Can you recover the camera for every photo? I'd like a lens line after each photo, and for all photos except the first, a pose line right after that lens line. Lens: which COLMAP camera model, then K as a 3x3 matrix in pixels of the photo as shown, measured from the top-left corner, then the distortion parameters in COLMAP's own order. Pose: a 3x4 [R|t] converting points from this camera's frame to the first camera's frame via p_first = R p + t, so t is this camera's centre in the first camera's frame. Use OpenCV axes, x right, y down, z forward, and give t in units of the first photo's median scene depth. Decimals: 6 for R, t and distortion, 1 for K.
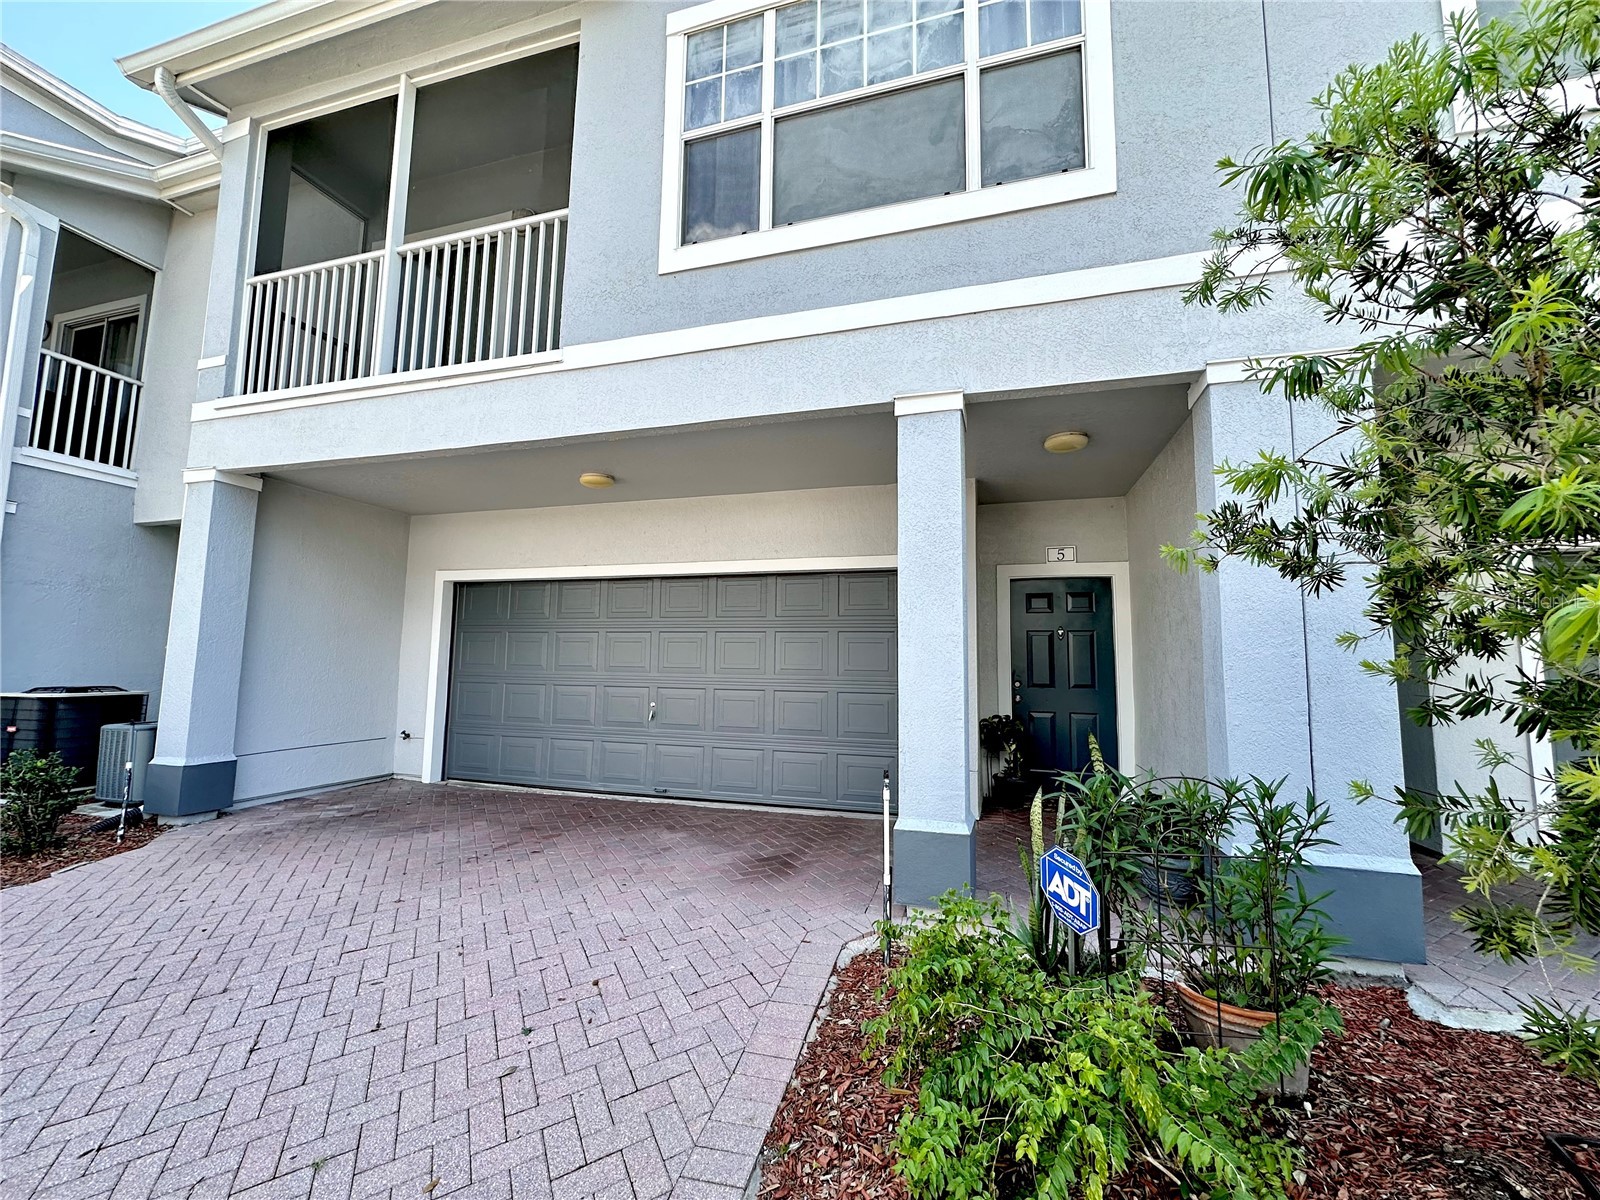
lens RADIAL K [[638.0, 0, 800.0], [0, 638.0, 600.0], [0, 0, 1]] dist [0.000609, -0.000041]
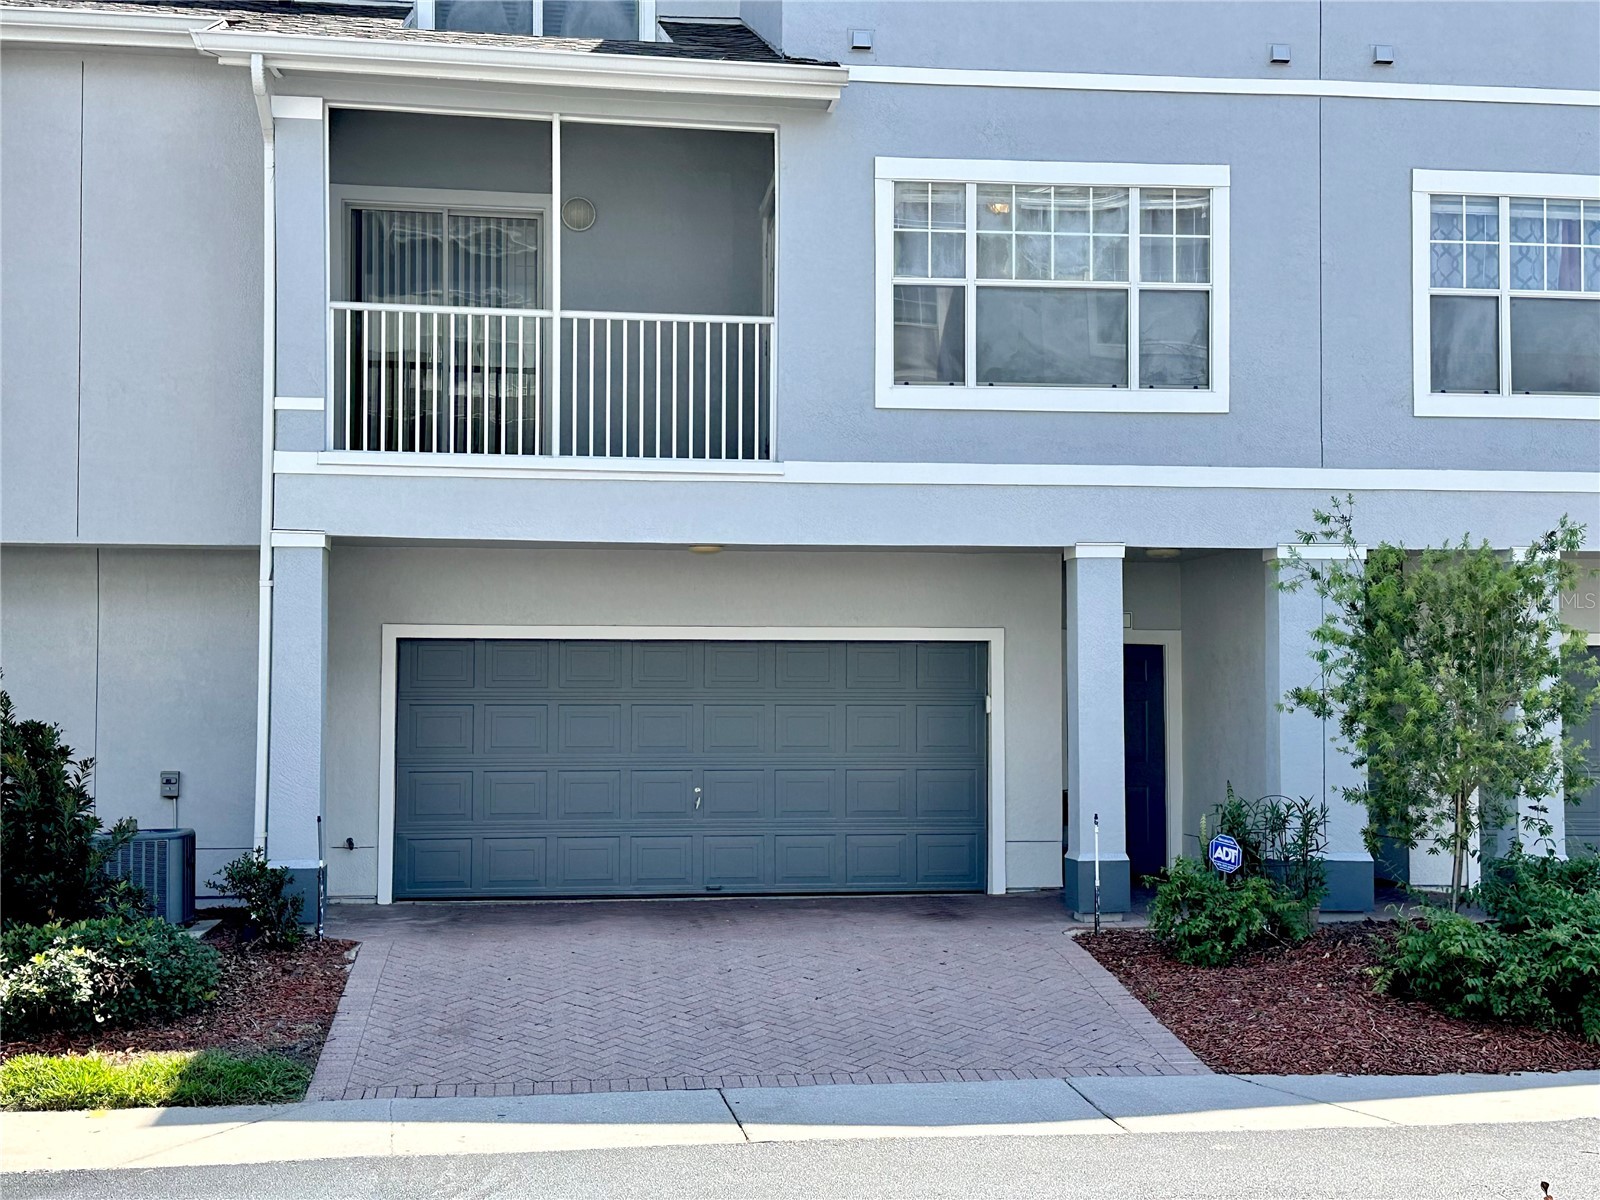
lens RADIAL K [[2056.5, 0, 810.5], [0, 2056.5, 608.1], [0, 0, 1]] dist [0.276684, -0.572874]
pose [[0.913909, 0.009172, 0.405816, -1.399310], [-0.030697, 0.998444, 0.046563, -0.244194], [-0.404757, -0.055012, 0.912768, -1.804622]]
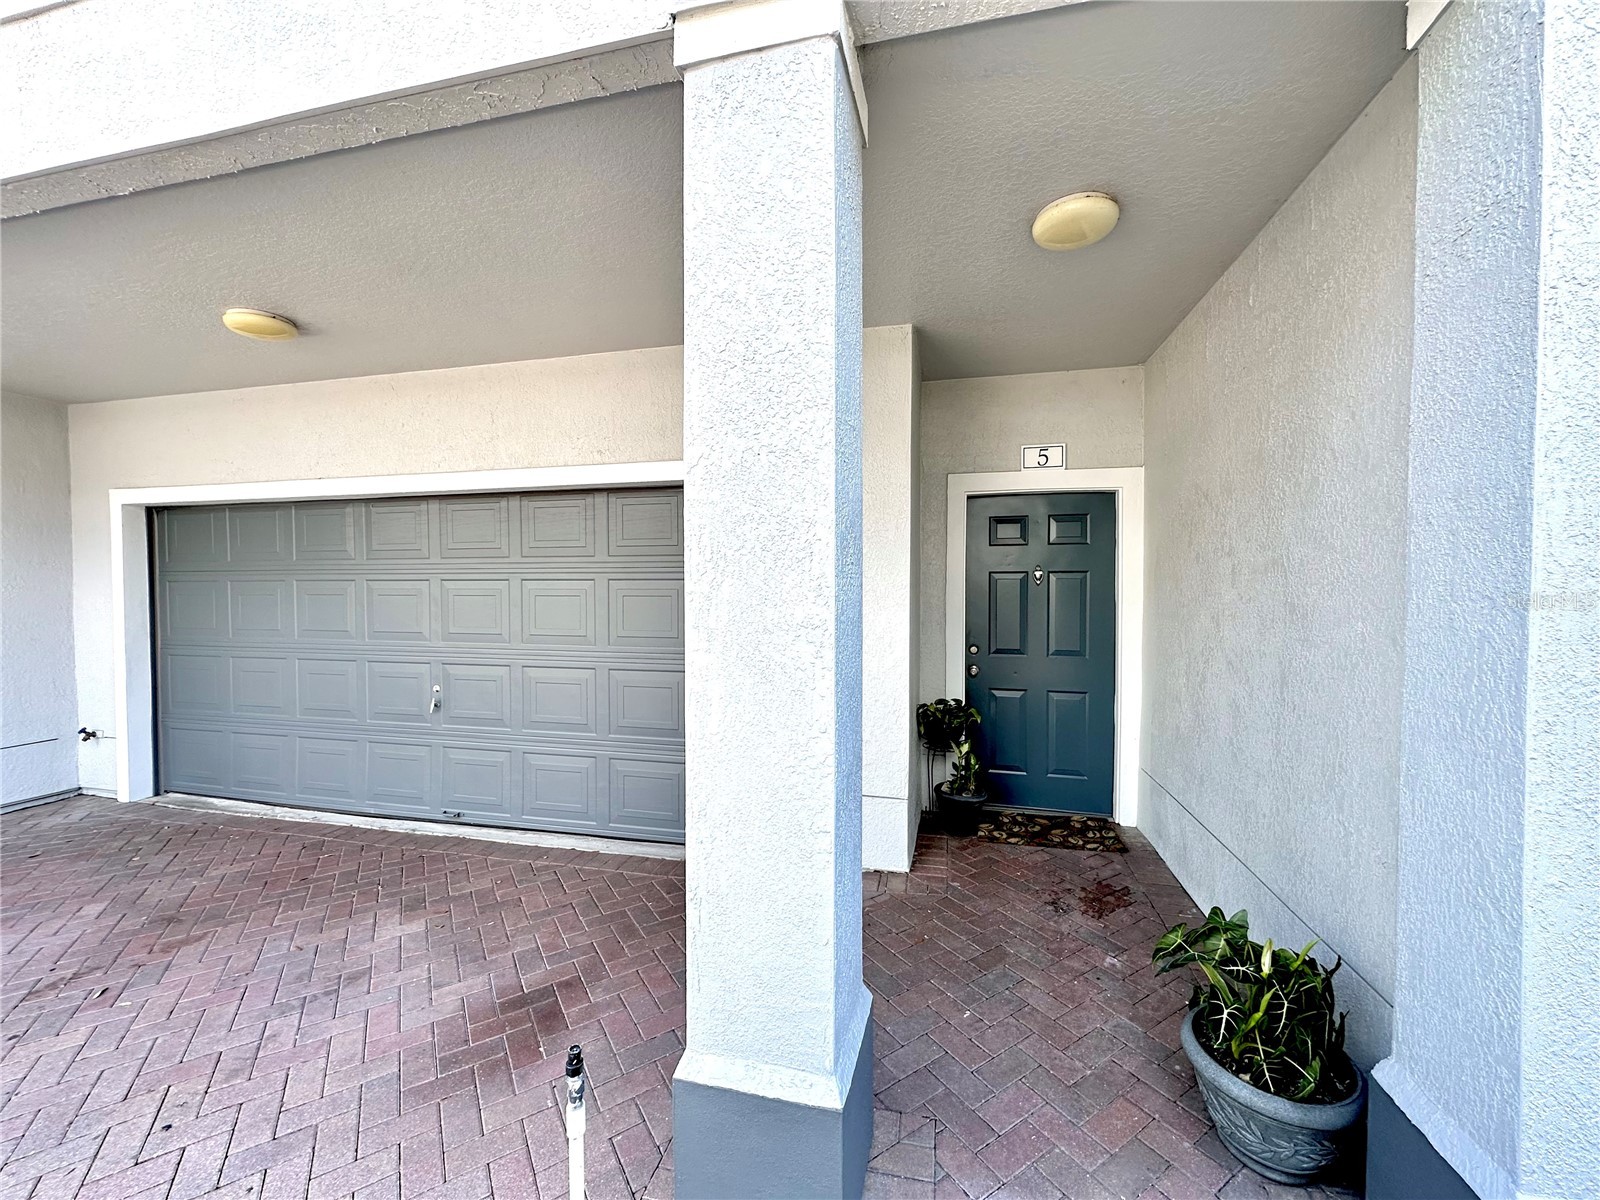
lens RADIAL K [[638.0, 0, 800.0], [0, 638.0, 600.0], [0, 0, 1]] dist [0.000609, -0.000041]
pose [[0.998455, -0.015123, 0.053469, 0.132288], [0.008567, 0.992642, 0.120781, -0.006846], [-0.054902, -0.120136, 0.991238, 0.376280]]
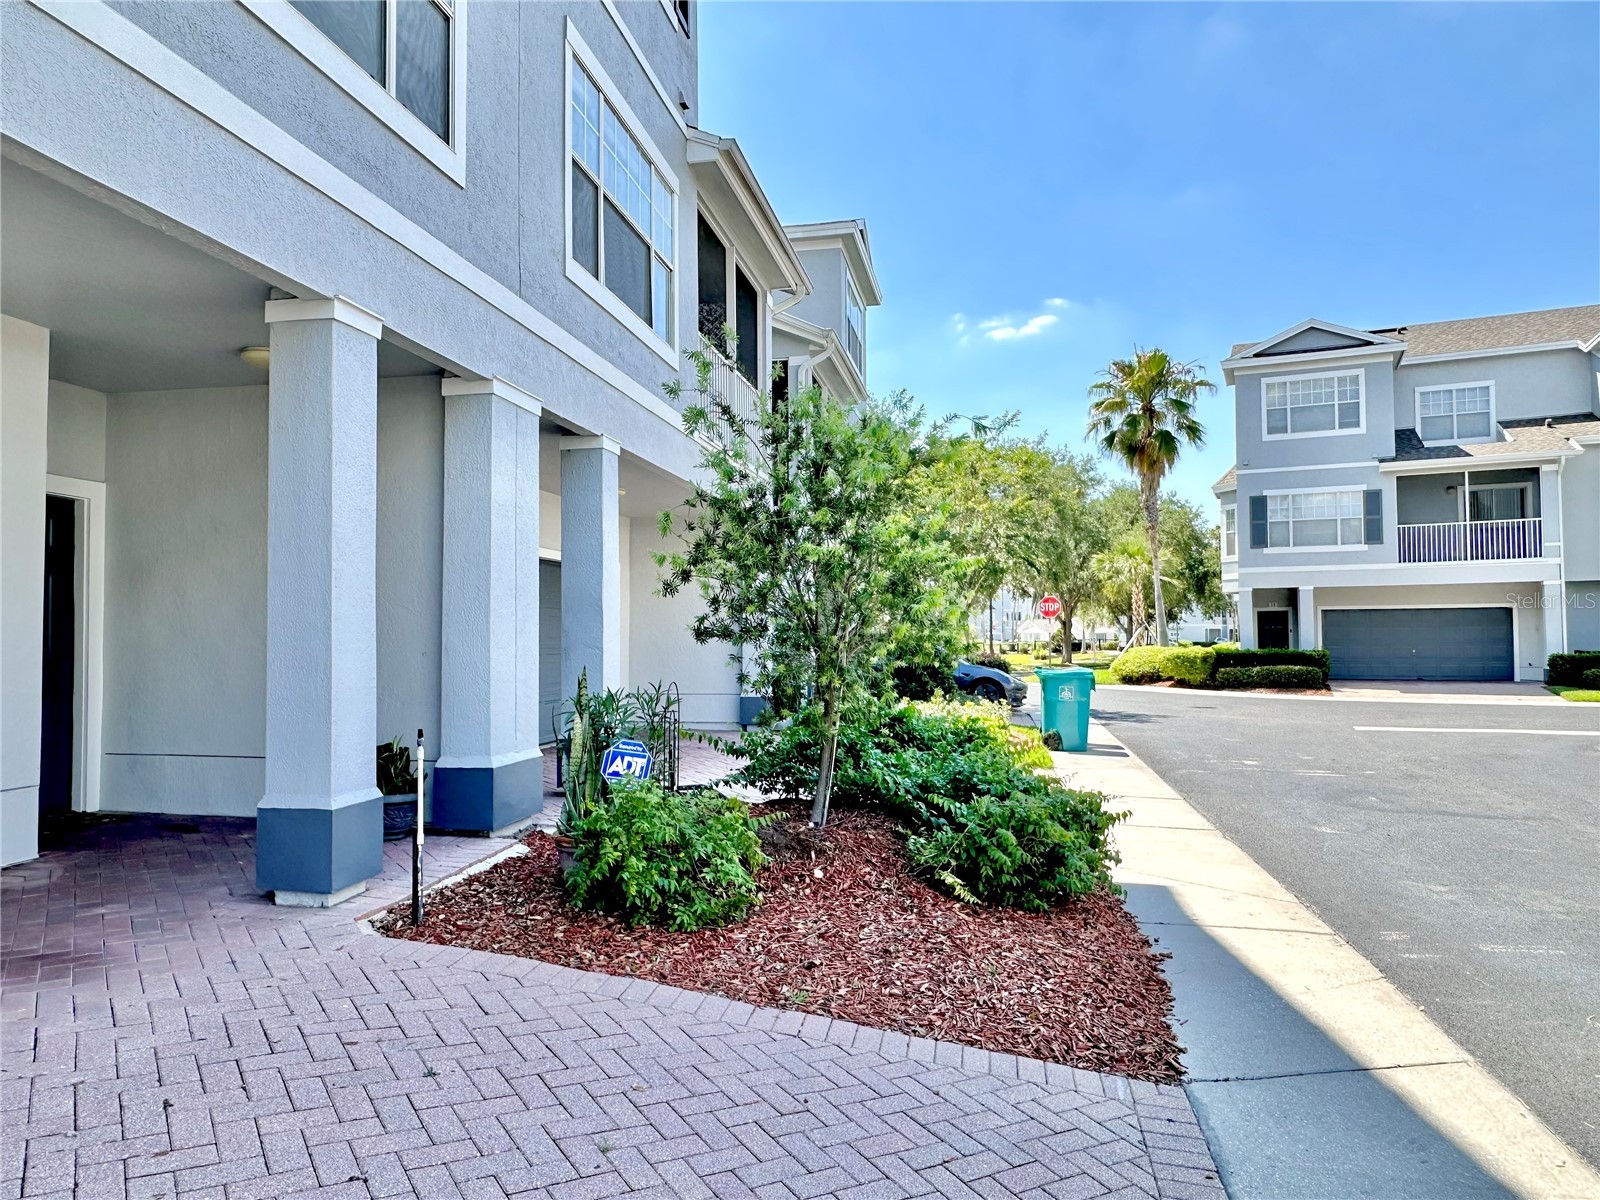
lens RADIAL K [[1043.8, 0, 800.0], [0, 1043.8, 600.0], [0, 0, 1]] dist [-0.003973, 0.000811]
pose [[-0.101104, 0.021232, 0.994649, -0.822044], [-0.097519, 0.994746, -0.031147, 0.036594], [-0.990085, -0.100146, -0.098502, 0.335436]]
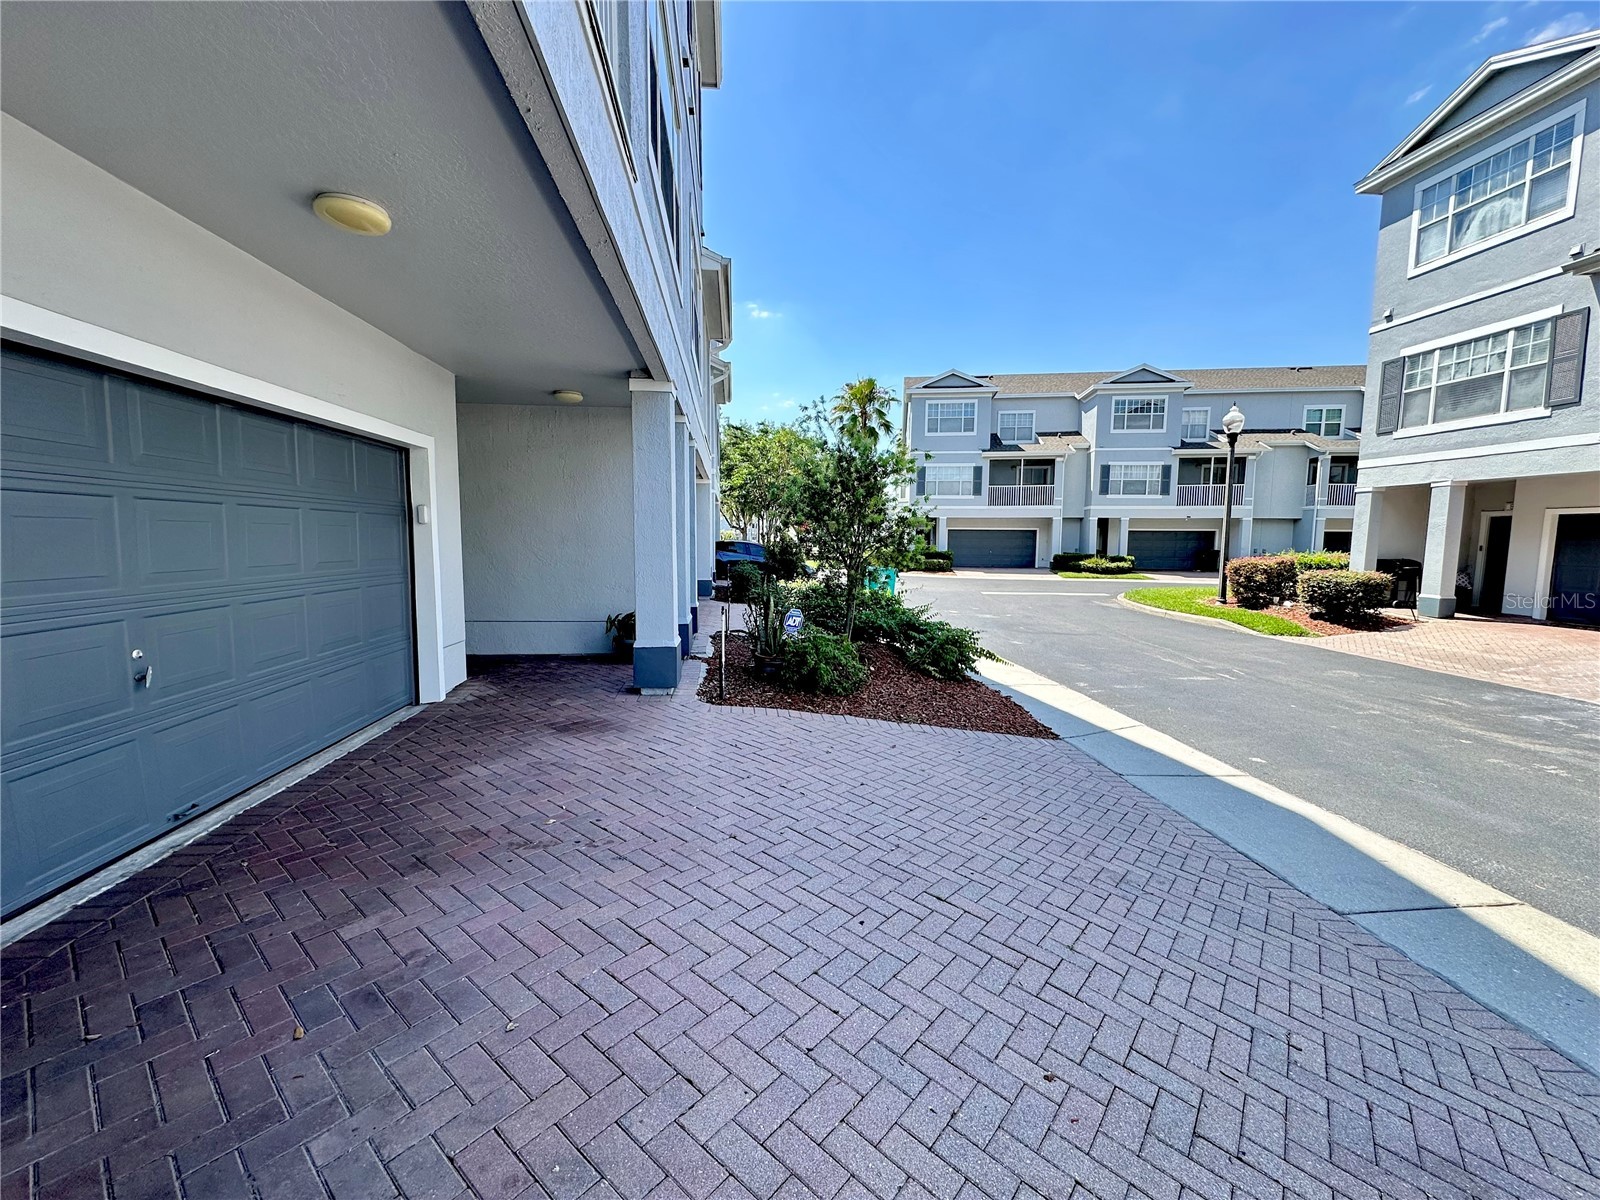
lens RADIAL K [[638.0, 0, 800.0], [0, 638.0, 600.0], [0, 0, 1]] dist [0.000609, -0.000041]
pose [[-0.382162, -0.108622, 0.917689, -0.959153], [-0.108365, 0.991484, 0.072229, 0.045045], [-0.917720, -0.071842, -0.390678, 0.852739]]
